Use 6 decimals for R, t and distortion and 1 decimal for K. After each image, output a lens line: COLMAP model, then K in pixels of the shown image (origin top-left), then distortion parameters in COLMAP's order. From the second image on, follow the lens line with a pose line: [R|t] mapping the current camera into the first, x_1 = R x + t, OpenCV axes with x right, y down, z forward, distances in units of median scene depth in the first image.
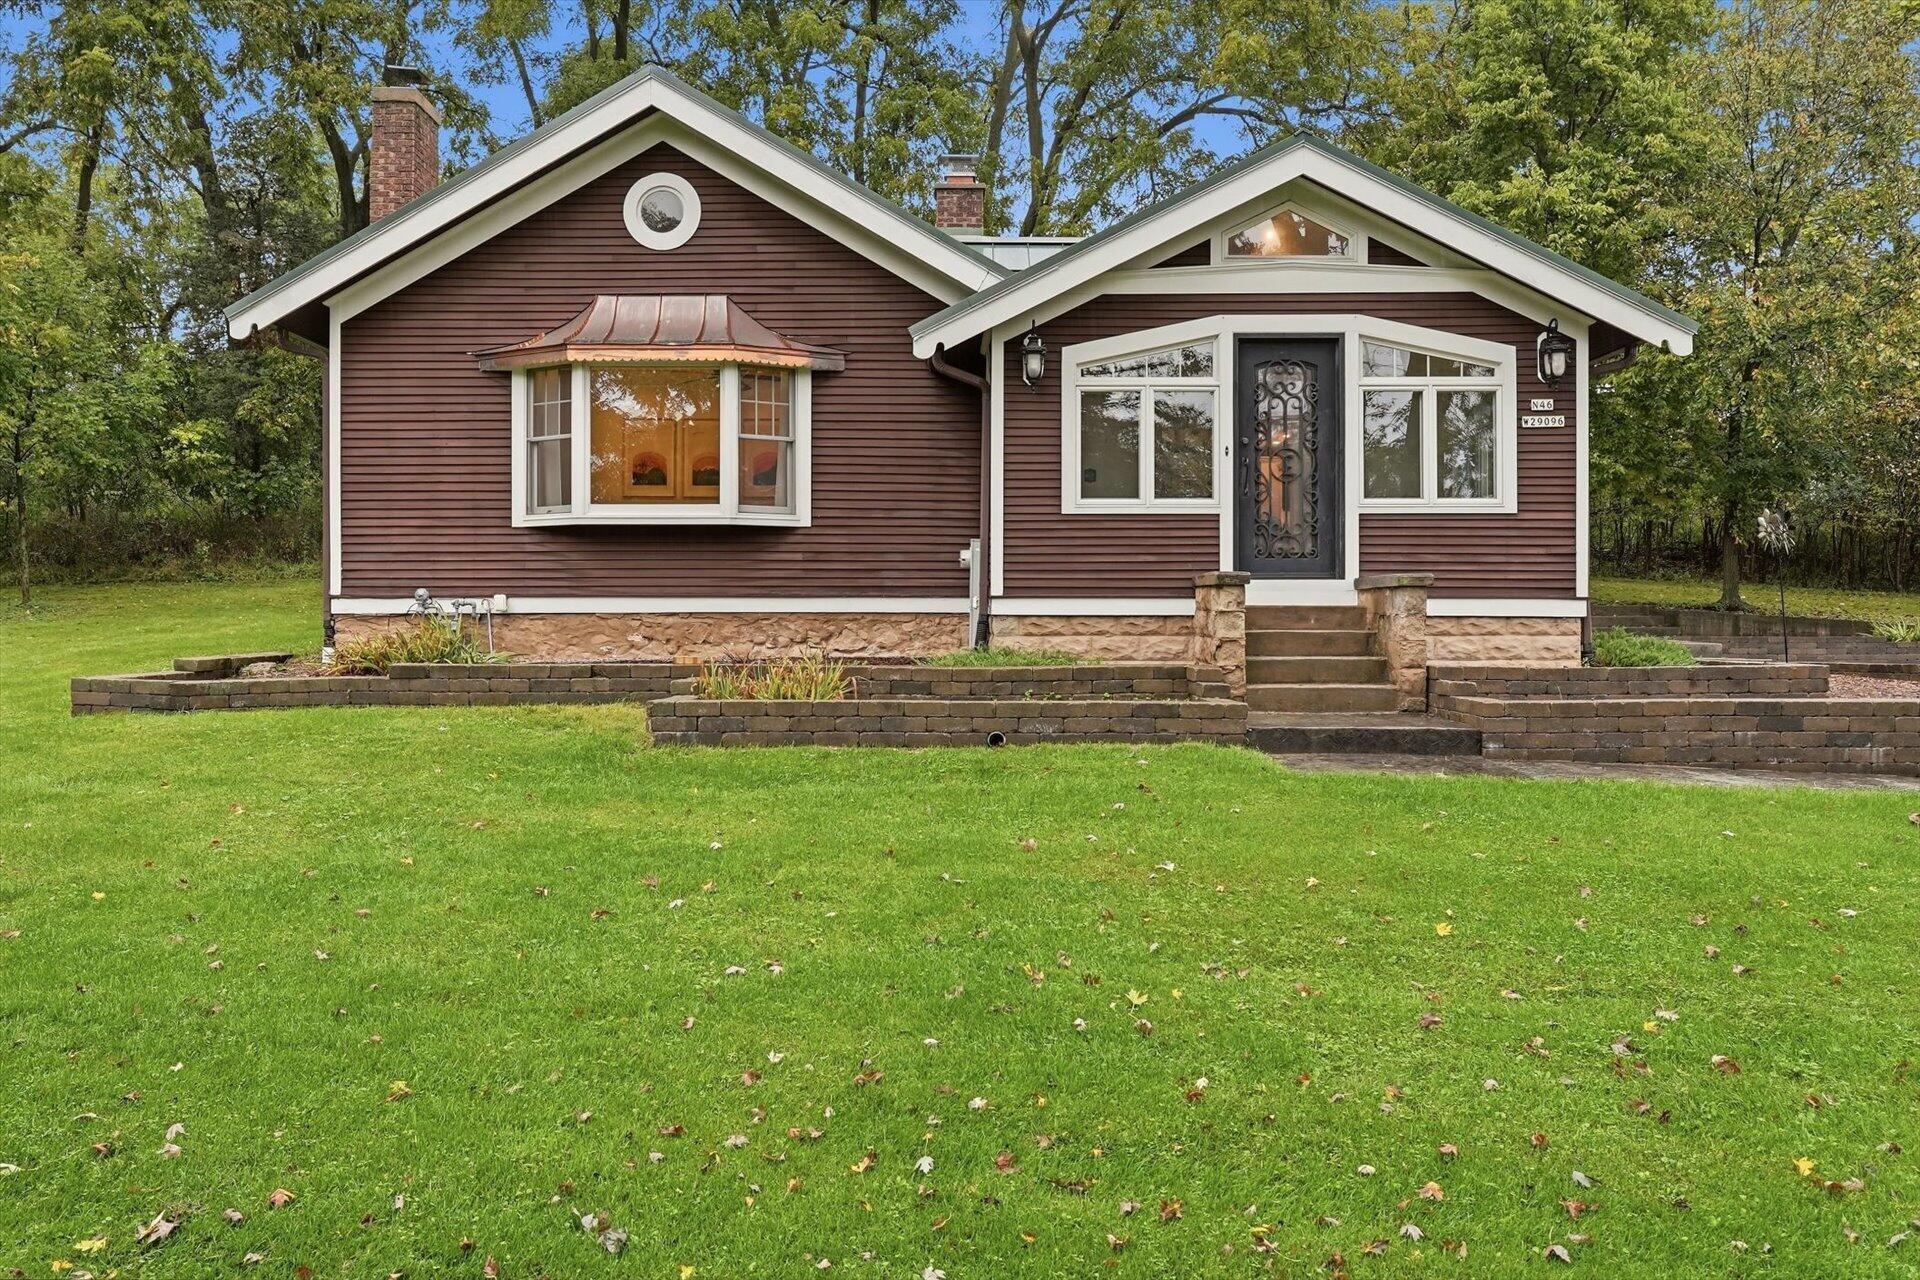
lens RADIAL K [[1369.0, 0, 956.2], [0, 1369.0, 610.3], [0, 0, 1]] dist [0.001183, 0.000566]
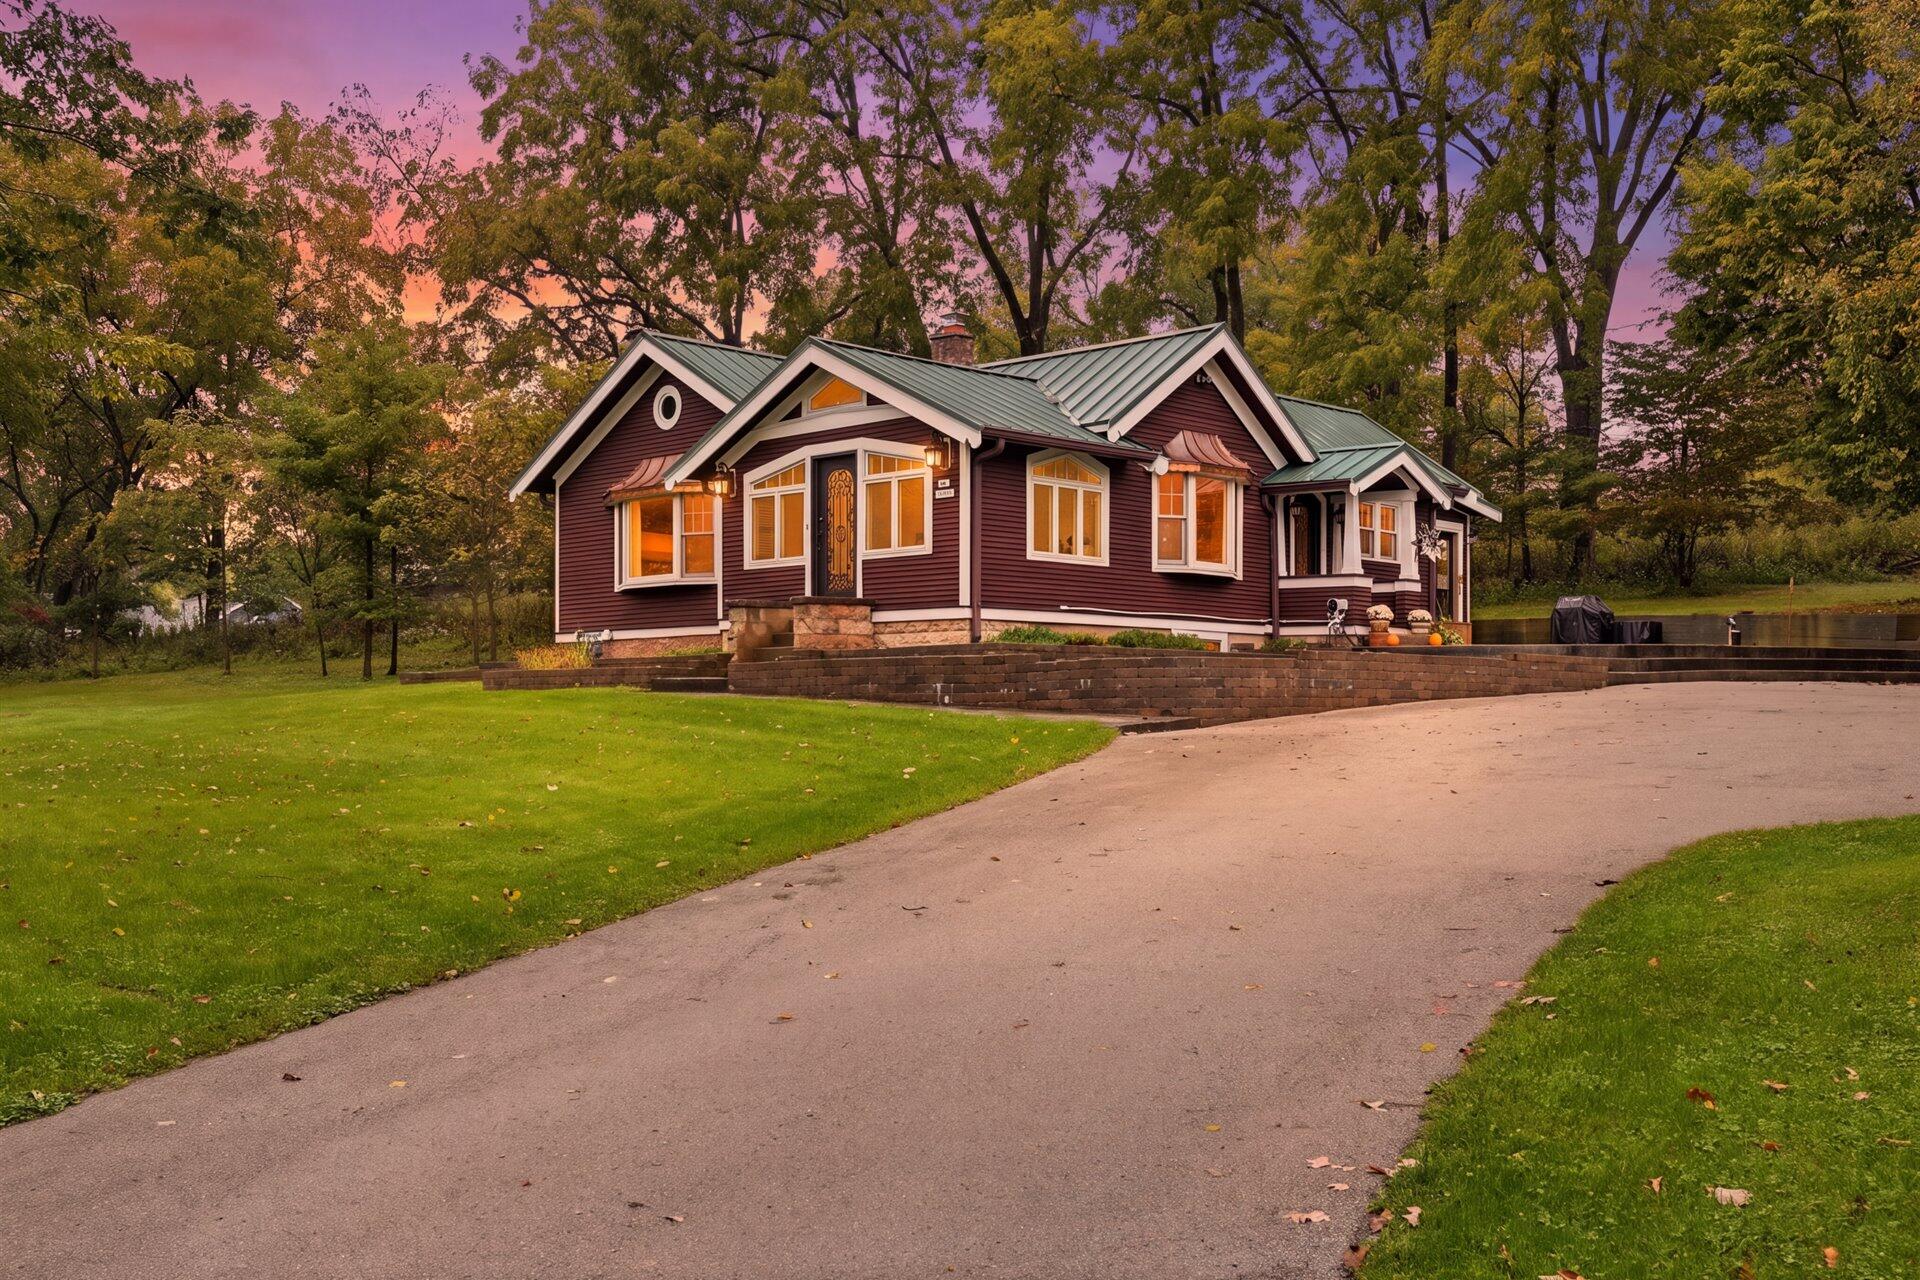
lens RADIAL K [[2003.8, 0, 909.0], [0, 2003.8, 630.6], [0, 0, 1]] dist [-0.012052, 0.006632]
pose [[0.694536, -0.032042, -0.718744, 2.030883], [-0.002517, 0.998893, -0.046963, 0.124616], [0.719453, 0.034427, 0.693687, -0.604359]]
